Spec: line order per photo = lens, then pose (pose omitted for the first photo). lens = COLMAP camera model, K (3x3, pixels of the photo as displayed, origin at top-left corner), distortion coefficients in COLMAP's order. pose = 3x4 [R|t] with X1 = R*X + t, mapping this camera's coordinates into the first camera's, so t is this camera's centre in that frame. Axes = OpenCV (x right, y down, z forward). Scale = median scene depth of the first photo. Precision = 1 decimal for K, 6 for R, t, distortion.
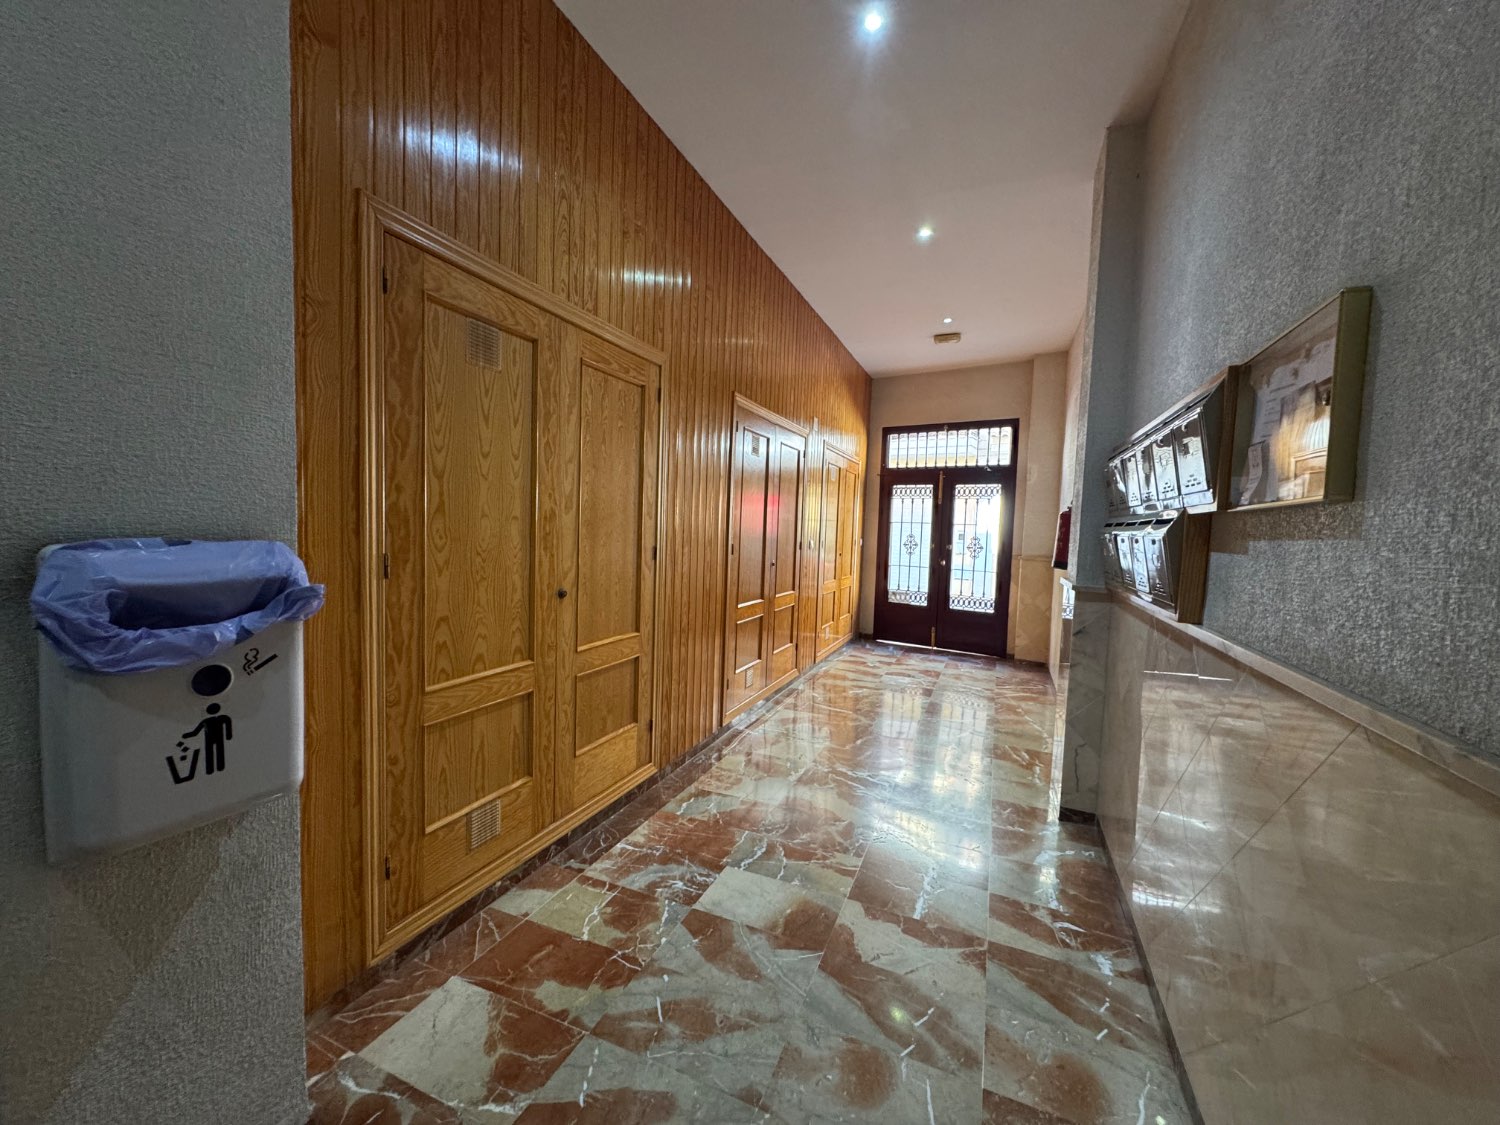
lens RADIAL K [[598.0, 0, 749.0], [0, 598.0, 564.0], [0, 0, 1]] dist [0.001159, -0.000446]
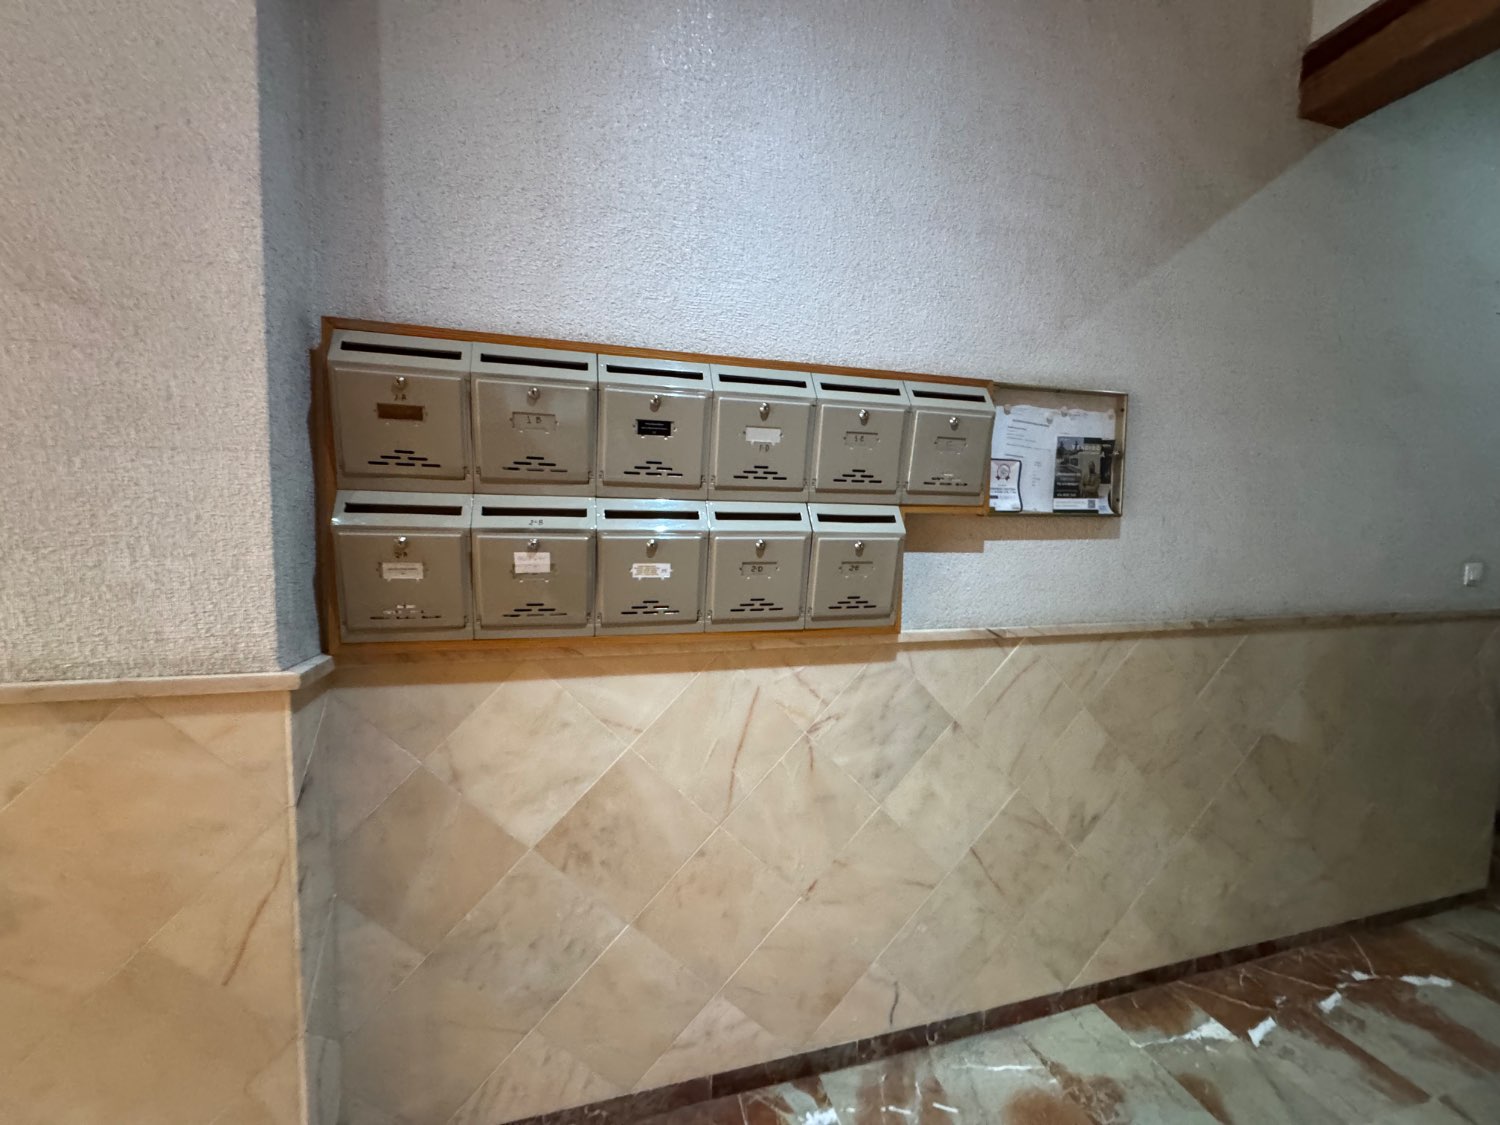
lens RADIAL K [[598.0, 0, 749.0], [0, 598.0, 564.0], [0, 0, 1]] dist [0.001159, -0.000446]
pose [[-0.622197, -0.103403, 0.776002, 0.130233], [0.009897, 0.990120, 0.139869, -0.101661], [-0.782798, 0.094706, -0.615027, 1.298204]]
